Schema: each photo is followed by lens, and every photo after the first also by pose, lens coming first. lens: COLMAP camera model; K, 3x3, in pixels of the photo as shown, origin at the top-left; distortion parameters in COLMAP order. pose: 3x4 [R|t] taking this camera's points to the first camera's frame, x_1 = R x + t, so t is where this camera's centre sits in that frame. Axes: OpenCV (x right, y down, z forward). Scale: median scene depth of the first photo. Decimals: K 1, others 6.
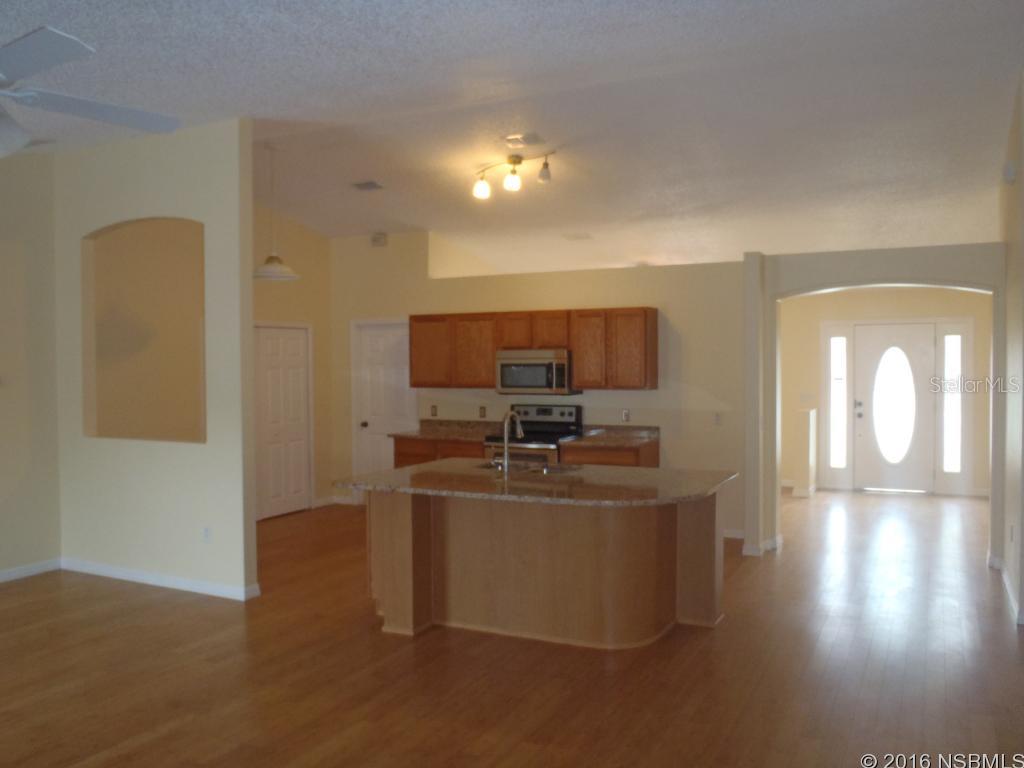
lens RADIAL K [[842.9, 0, 506.9], [0, 842.9, 381.2], [0, 0, 1]] dist [-0.068848, 0.019395]
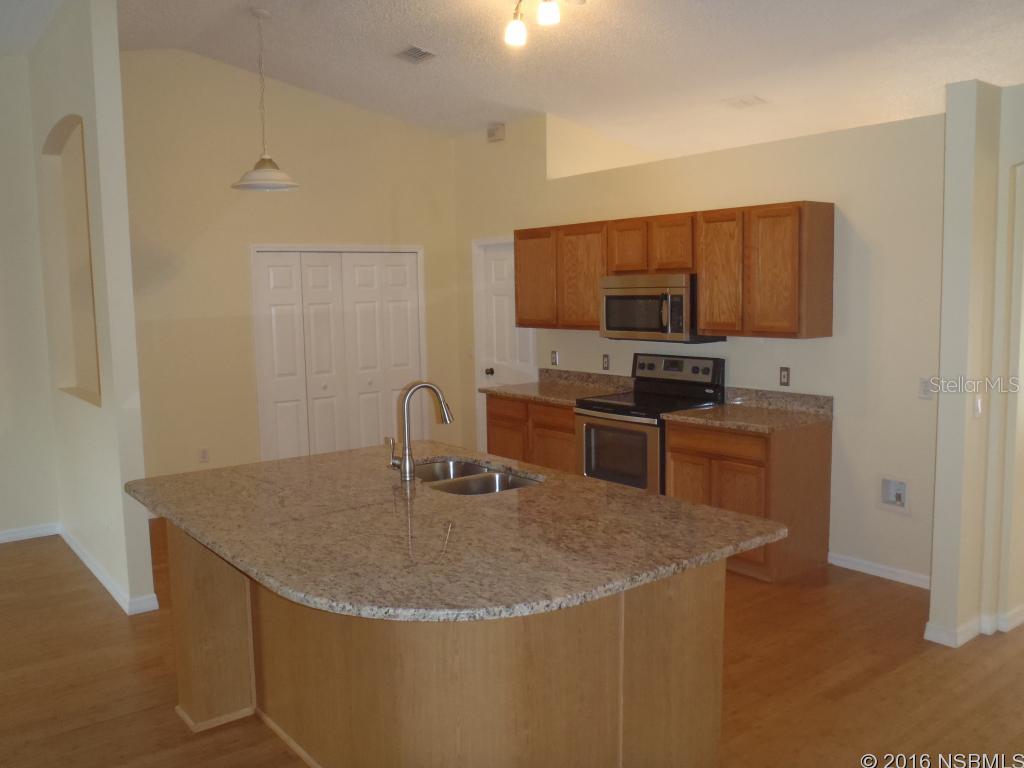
lens RADIAL K [[842.9, 0, 513.8], [0, 842.9, 381.0], [0, 0, 1]] dist [-0.068848, 0.019395]
pose [[0.902420, 0.036136, -0.429340, 0.224383], [0.002533, 0.996015, 0.089154, -0.012457], [0.430851, -0.081542, 0.898732, 0.338442]]
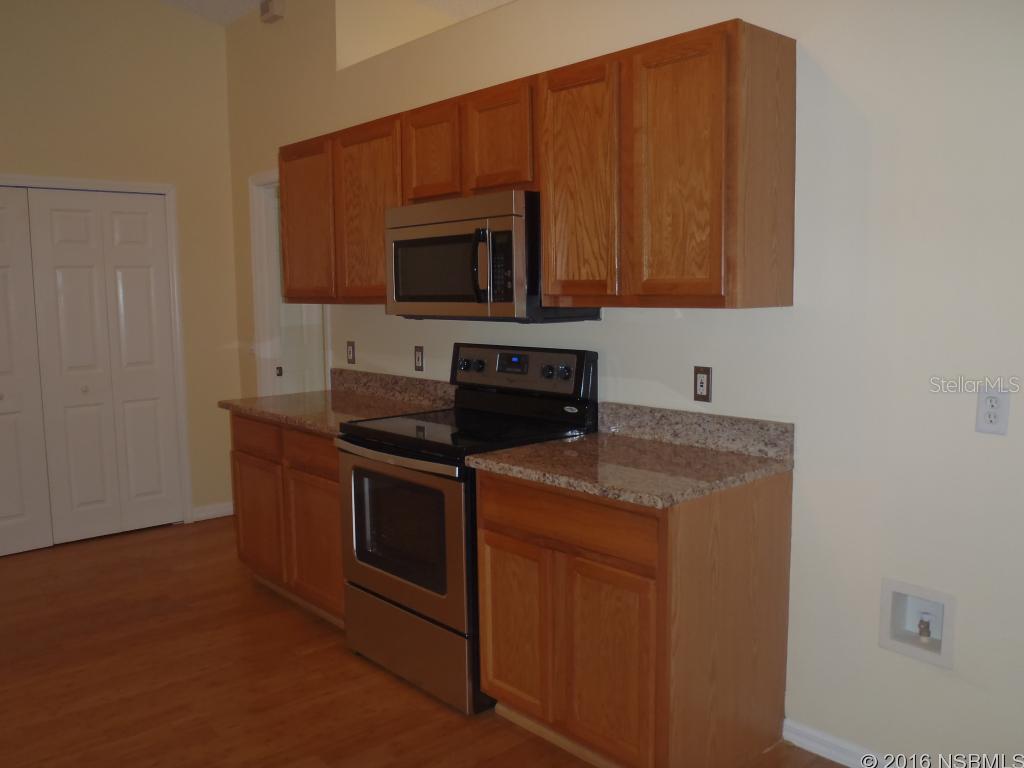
lens RADIAL K [[842.9, 0, 512.5], [0, 842.9, 383.6], [0, 0, 1]] dist [-0.068848, 0.019395]
pose [[0.929920, 0.035514, -0.366044, 0.190449], [-0.001291, 0.995636, 0.093318, 0.009153], [0.367760, -0.086305, 0.925907, 0.650125]]
